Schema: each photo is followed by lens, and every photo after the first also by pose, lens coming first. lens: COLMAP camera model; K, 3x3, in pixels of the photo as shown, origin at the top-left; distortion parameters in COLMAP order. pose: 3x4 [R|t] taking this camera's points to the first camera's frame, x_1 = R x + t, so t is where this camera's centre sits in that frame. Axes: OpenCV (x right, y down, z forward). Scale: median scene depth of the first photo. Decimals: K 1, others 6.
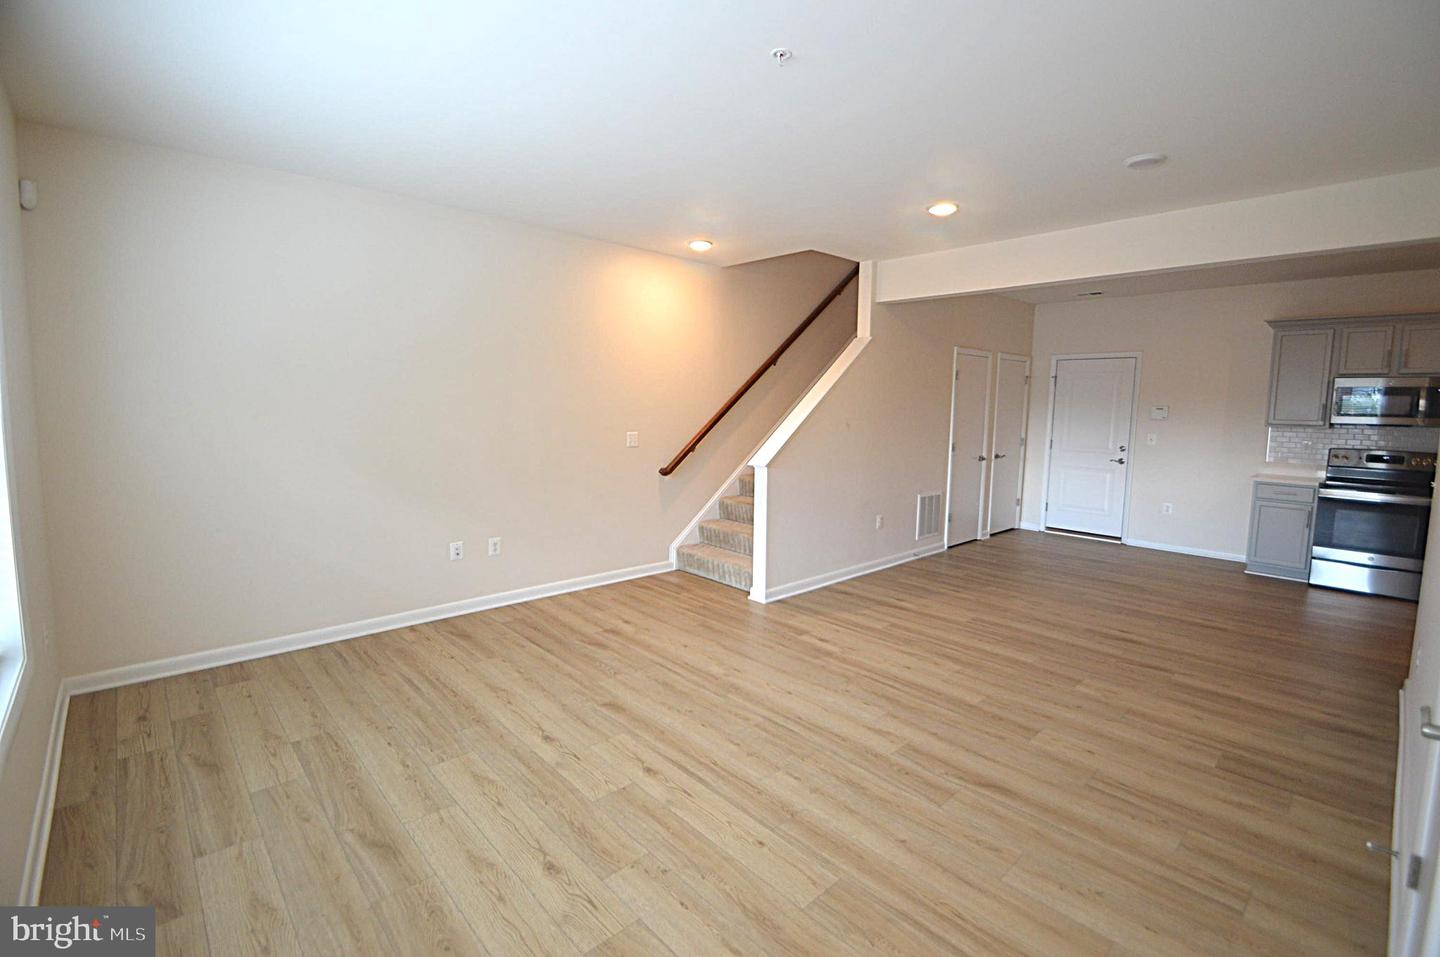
lens RADIAL K [[639.1, 0, 724.8], [0, 639.1, 467.6], [0, 0, 1]] dist [0.013487, -0.016507]
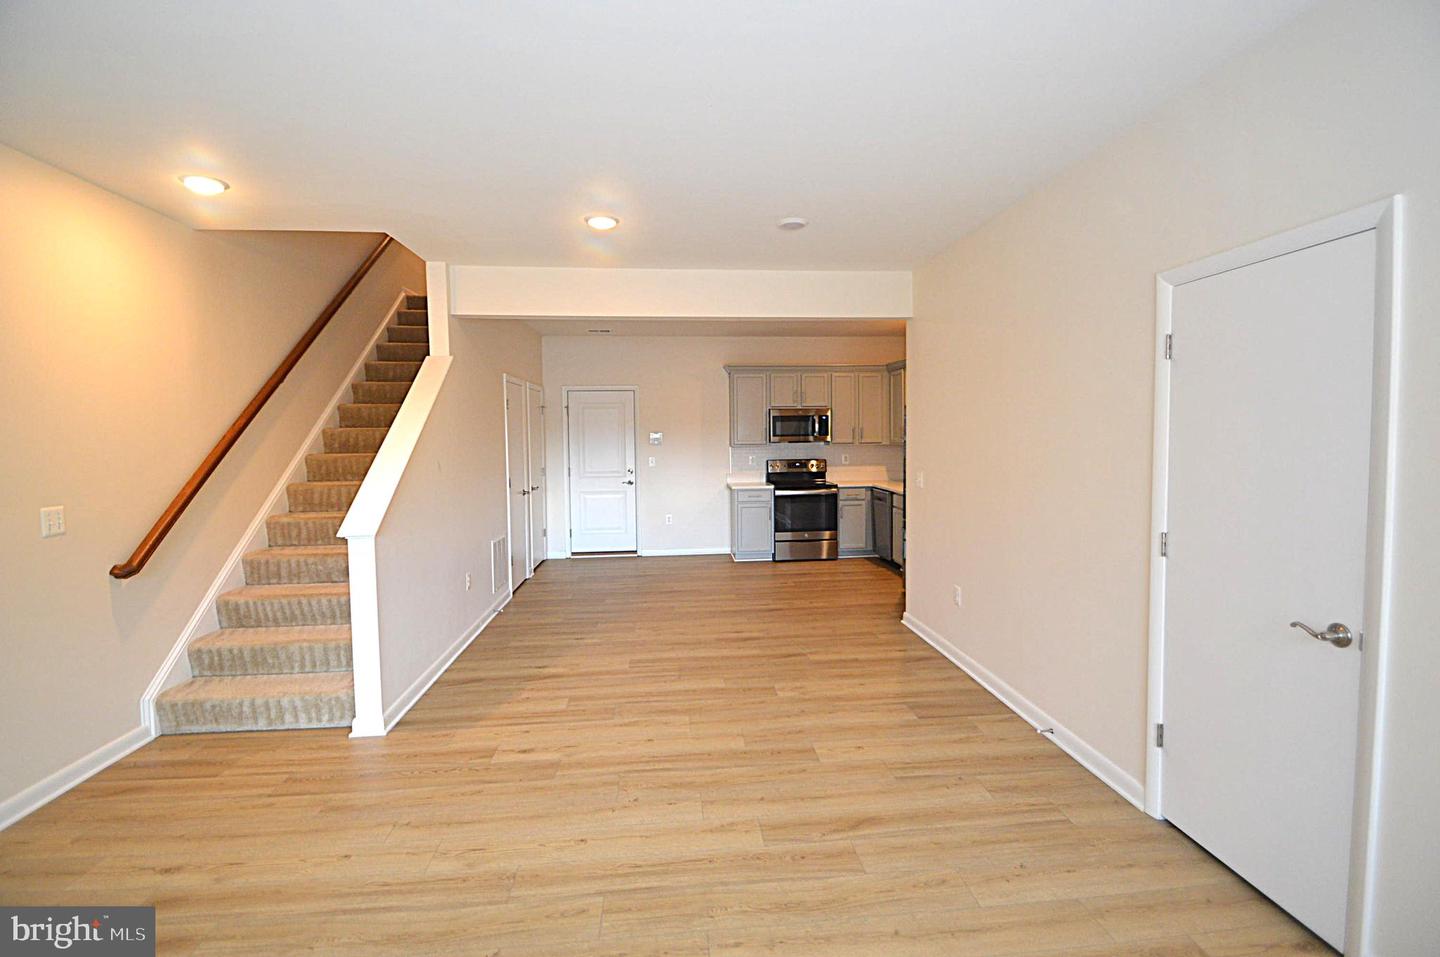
lens RADIAL K [[639.1, 0, 725.0], [0, 639.1, 465.9], [0, 0, 1]] dist [0.013487, -0.016507]
pose [[0.610081, -0.065185, 0.789653, -0.270229], [0.102326, 0.994746, 0.003058, -0.043179], [-0.785704, 0.078936, 0.613546, 0.309437]]
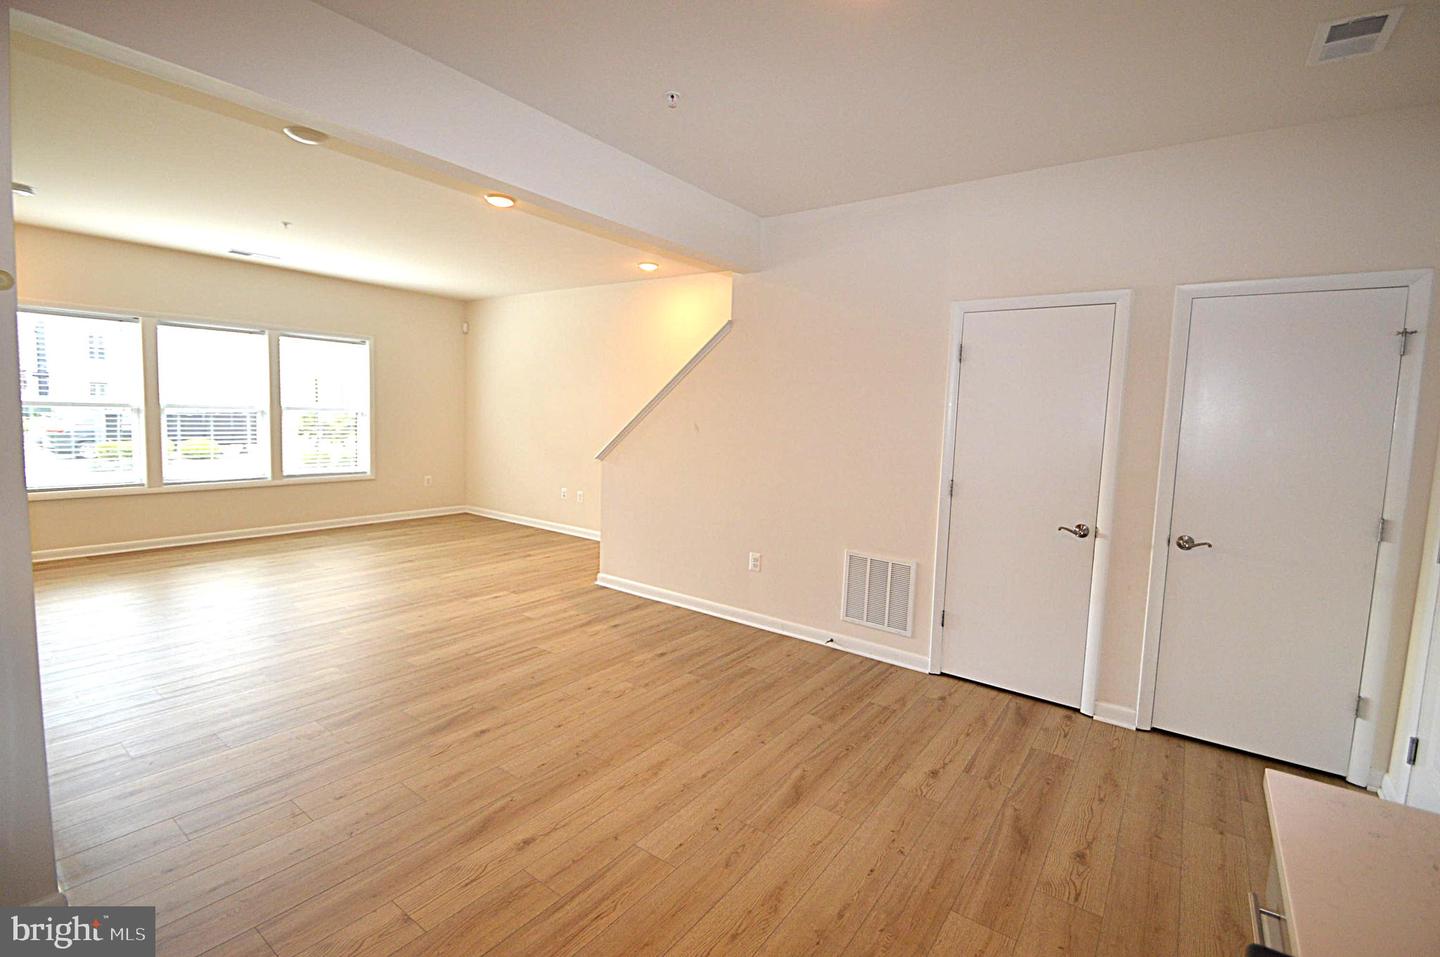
lens RADIAL K [[639.1, 0, 724.8], [0, 639.1, 467.7], [0, 0, 1]] dist [0.013487, -0.016507]
pose [[0.189428, 0.078174, -0.978778, 1.318106], [-0.131232, 0.989898, 0.053665, -0.082015], [0.973085, 0.118281, 0.197774, 1.104934]]
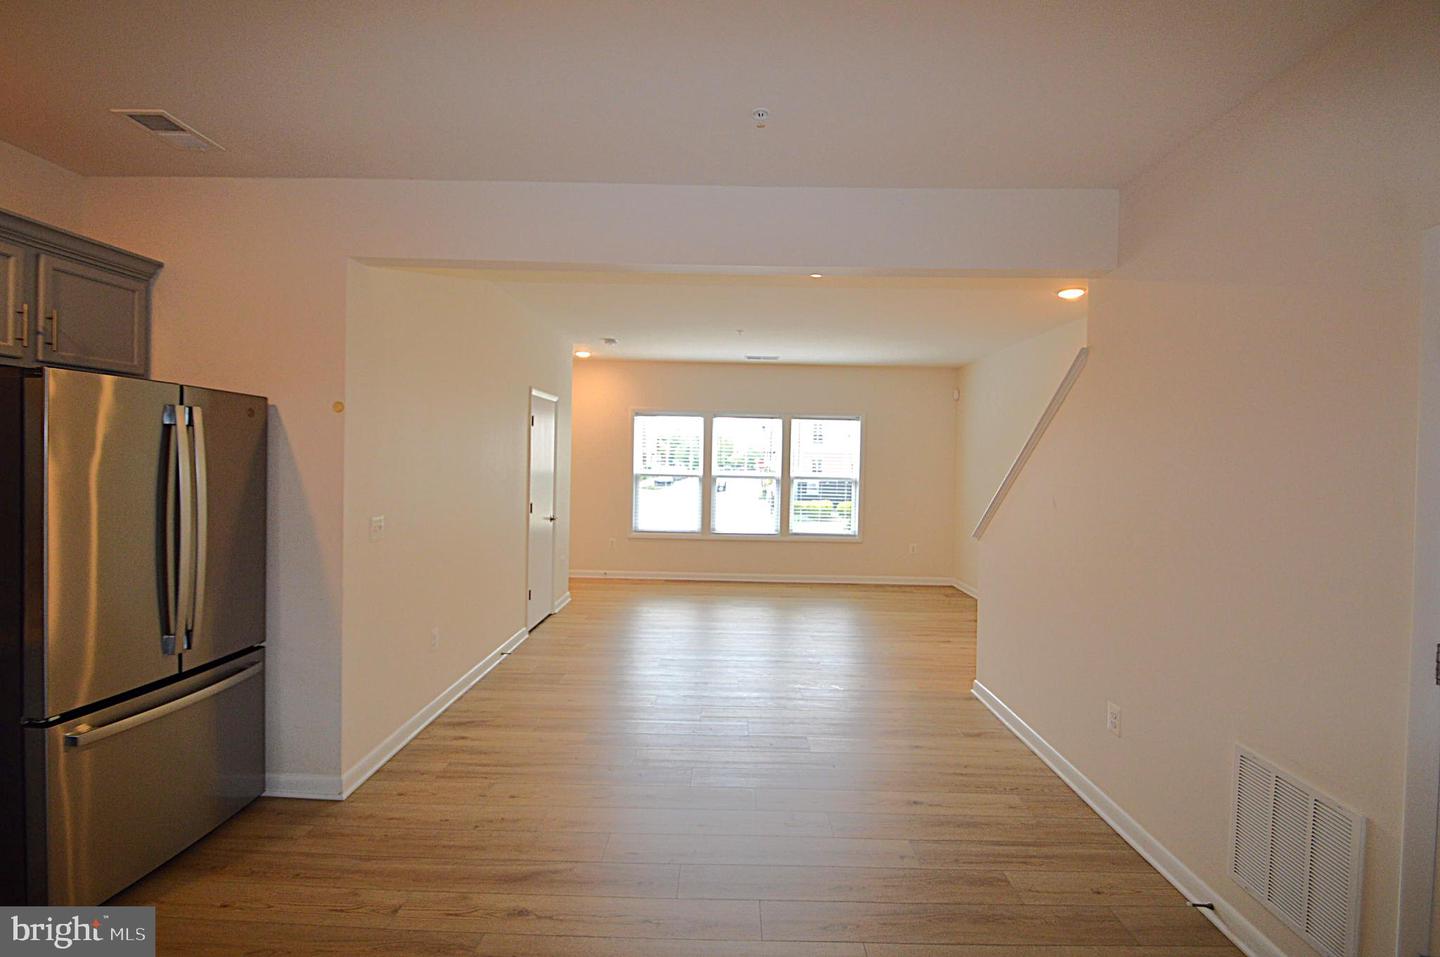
lens RADIAL K [[639.1, 0, 724.7], [0, 639.1, 467.3], [0, 0, 1]] dist [0.013487, -0.016507]
pose [[-0.689449, -0.021551, -0.724014, 1.078244], [-0.102436, 0.992412, 0.068006, -0.139441], [0.717055, 0.121052, -0.686425, 1.505126]]
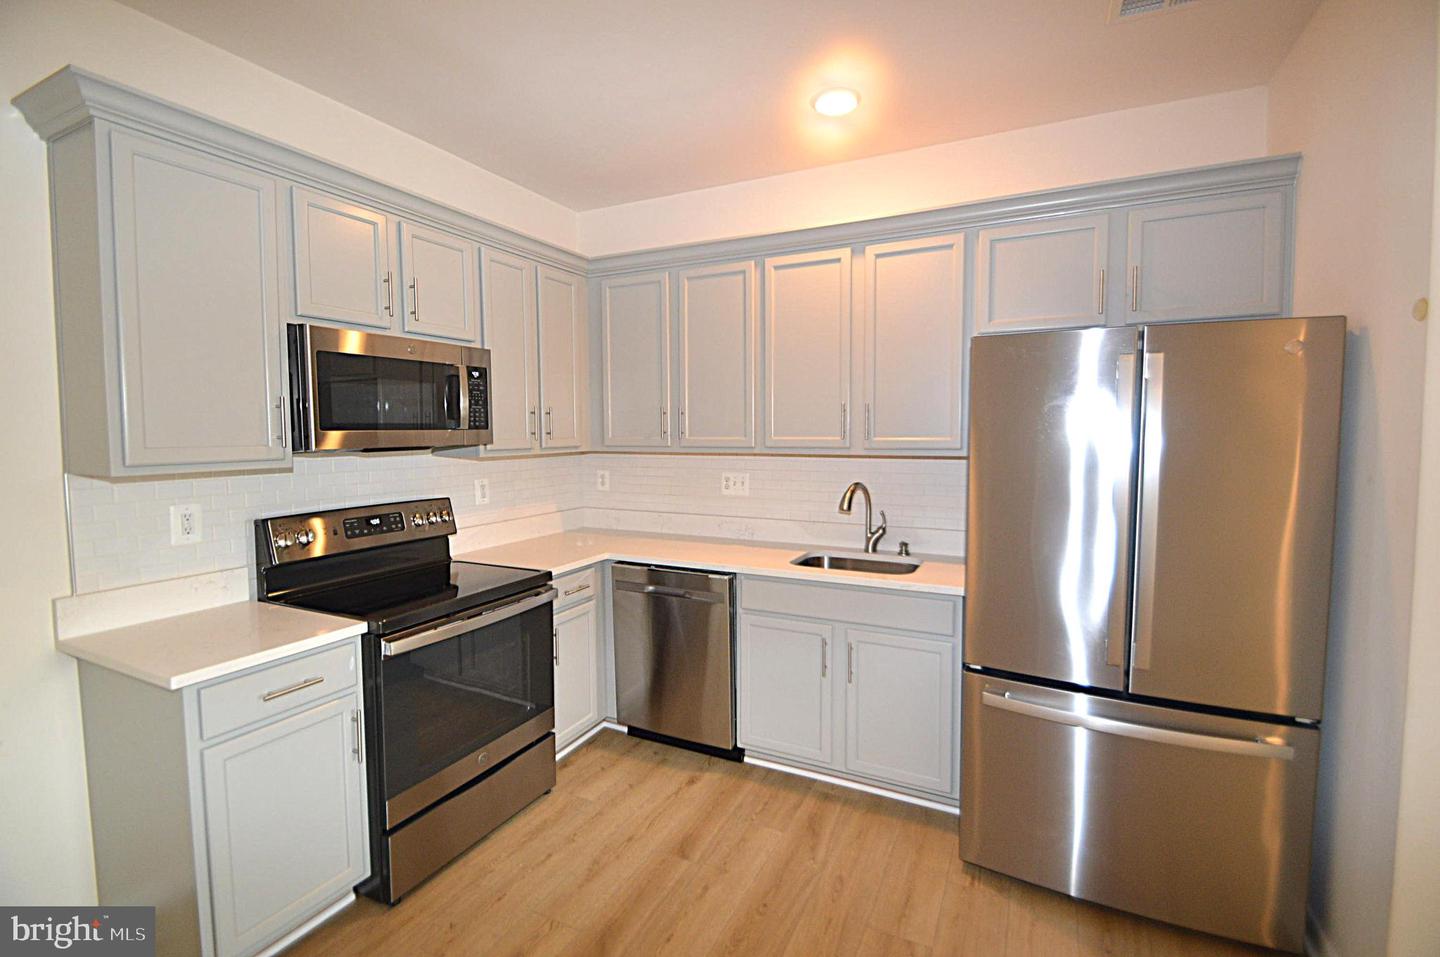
lens RADIAL K [[639.1, 0, 726.0], [0, 639.1, 465.6], [0, 0, 1]] dist [0.013487, -0.016507]
pose [[-0.359046, -0.069570, 0.930723, 0.700144], [0.091965, 0.989728, 0.109458, -0.104918], [-0.928778, 0.124895, -0.348960, 1.200982]]
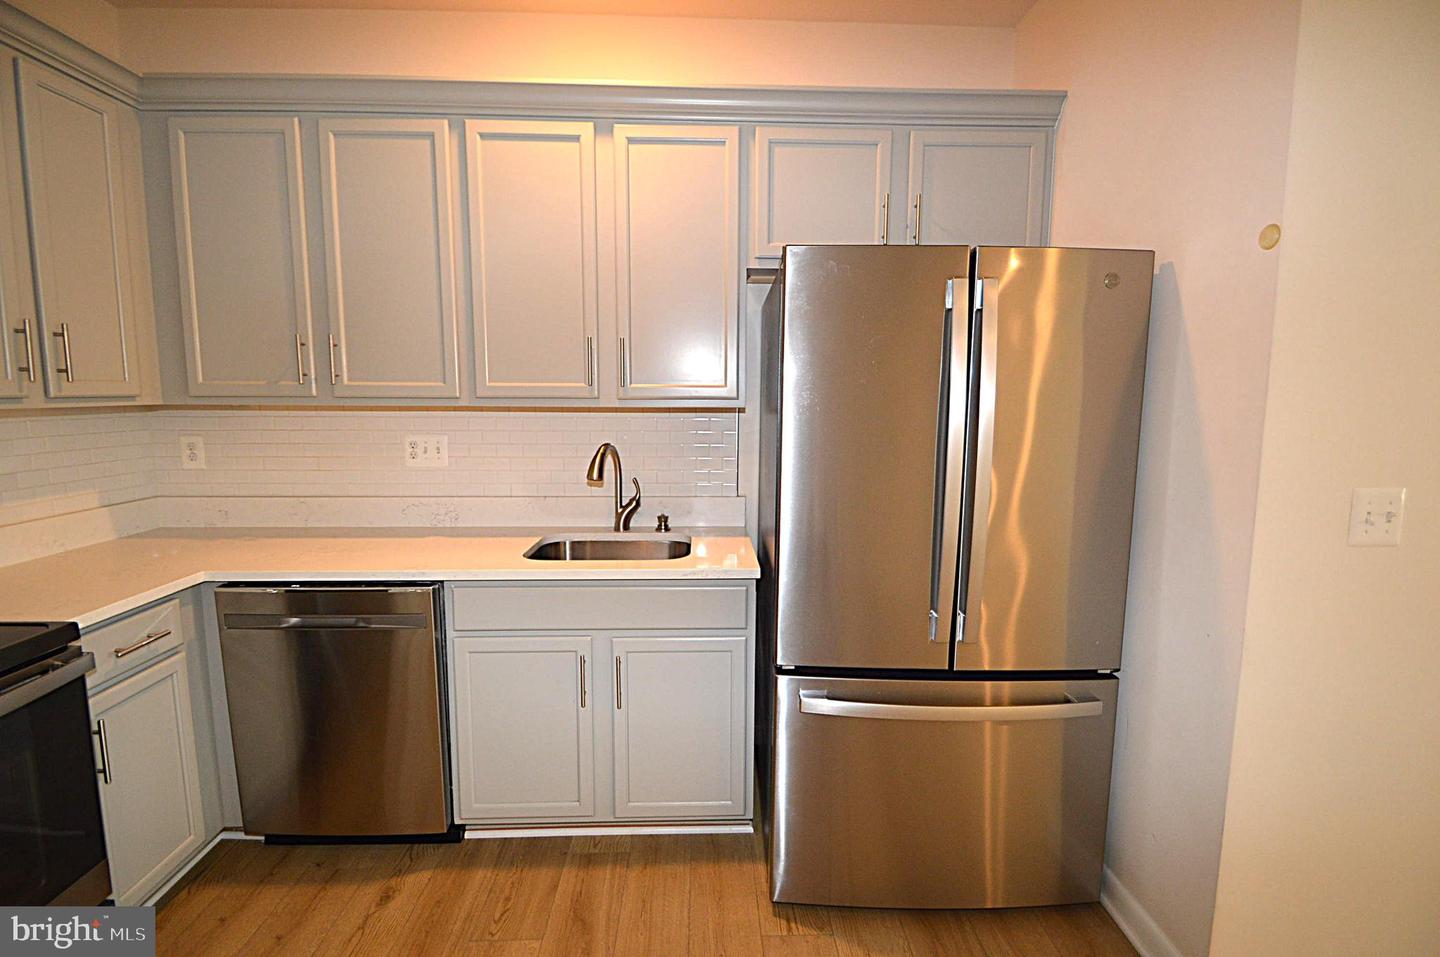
lens RADIAL K [[639.1, 0, 725.0], [0, 639.1, 467.2], [0, 0, 1]] dist [0.013487, -0.016507]
pose [[-0.755719, -0.096532, 0.647743, 0.864512], [0.046547, 0.978658, 0.200154, -0.081598], [-0.653240, 0.181410, -0.735097, 1.162937]]
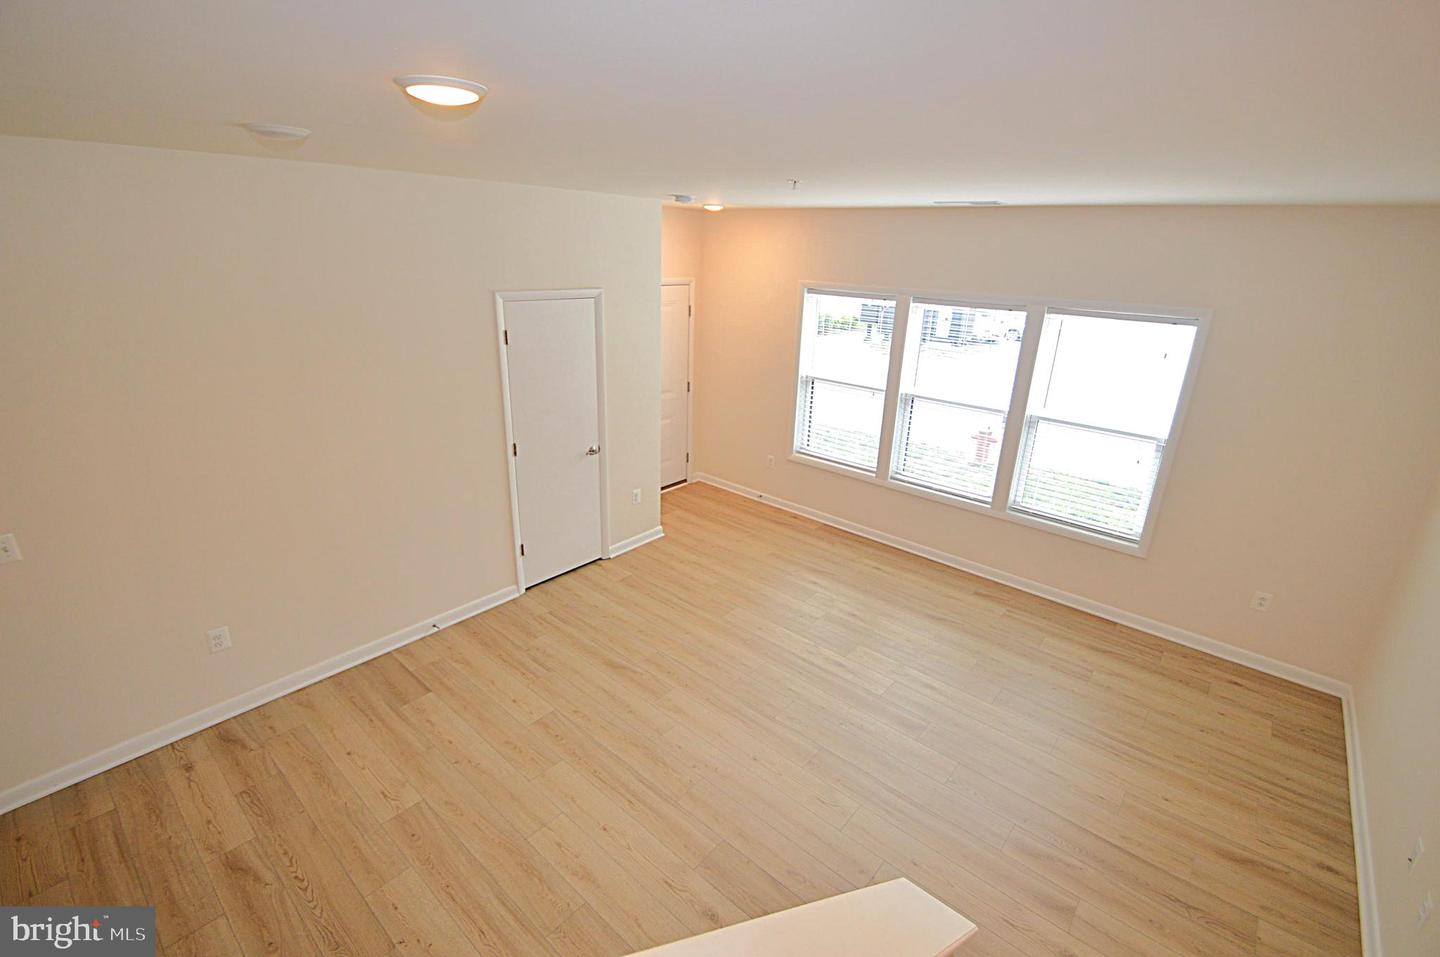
lens RADIAL K [[639.1, 0, 725.0], [0, 639.1, 466.6], [0, 0, 1]] dist [0.013487, -0.016507]
pose [[-0.992702, -0.011873, -0.120004, 0.208322], [-0.060772, 0.908789, 0.412807, -0.343594], [0.104157, 0.417088, -0.902878, 1.313584]]
